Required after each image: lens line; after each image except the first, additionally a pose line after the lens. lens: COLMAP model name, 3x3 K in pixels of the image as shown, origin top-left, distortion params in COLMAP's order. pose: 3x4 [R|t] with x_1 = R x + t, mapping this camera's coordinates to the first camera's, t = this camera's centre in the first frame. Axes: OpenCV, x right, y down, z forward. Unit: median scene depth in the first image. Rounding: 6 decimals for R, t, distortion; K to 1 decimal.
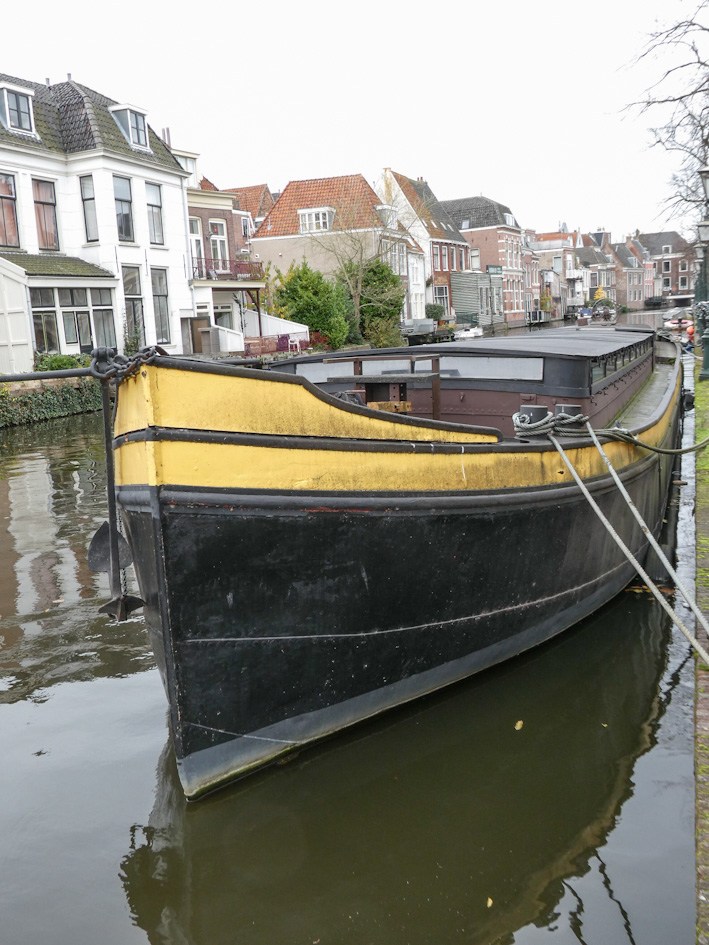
lens RADIAL K [[918.3, 0, 332.5], [0, 918.3, 459.1], [0, 0, 1]] dist [0.007778, 0.000000]
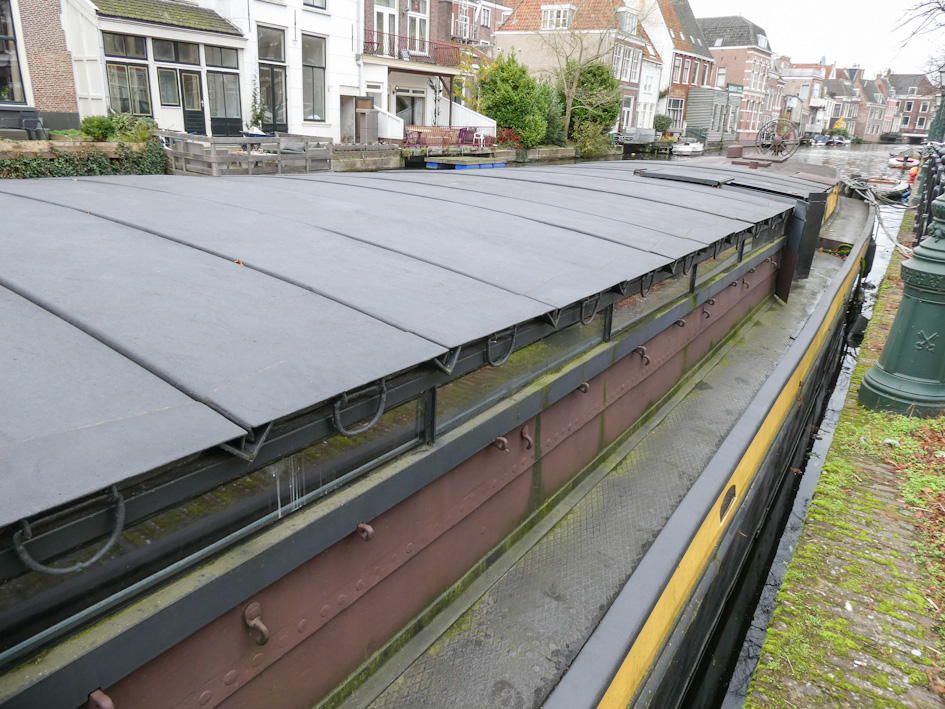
lens RADIAL K [[703.0, 0, 465.3], [0, 703.0, 359.1], [0, 0, 1]] dist [0.056770, -0.058536]
pose [[0.977048, 0.161515, -0.138891, 0.090366], [-0.133653, 0.972504, 0.190718, -0.038544], [0.165876, -0.167777, 0.971769, 0.224742]]
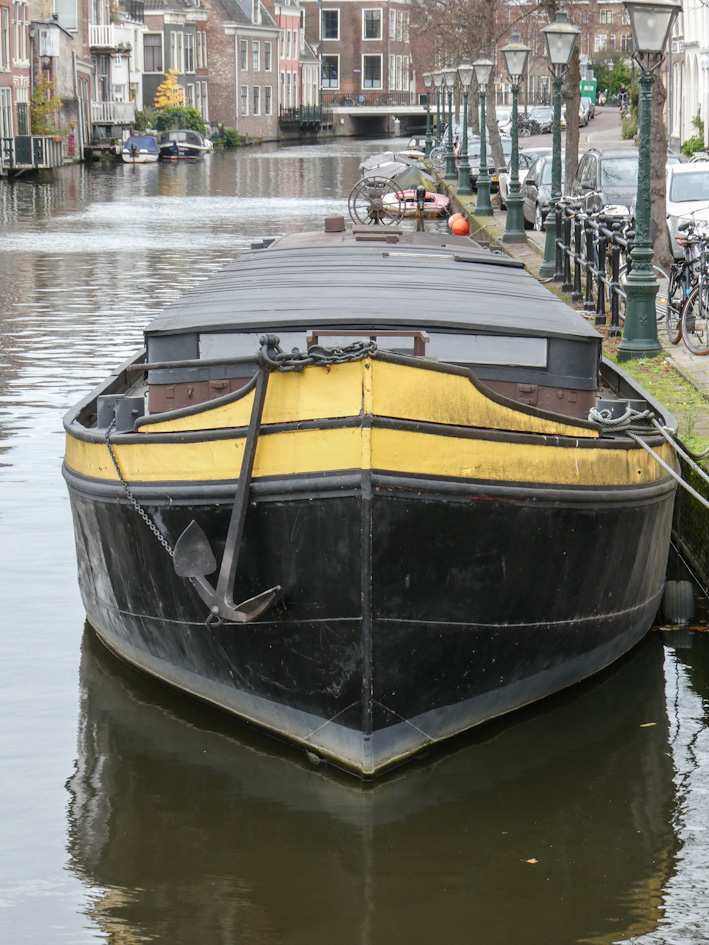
lens RADIAL K [[2636.3, 0, 355.7], [0, 2636.3, 472.7], [0, 0, 1]] dist [0.465609, 0.000000]
pose [[0.936455, 0.006786, 0.350722, -0.102674], [0.003110, 0.999613, -0.027646, 0.009427], [-0.350774, 0.026980, 0.936071, -0.150710]]
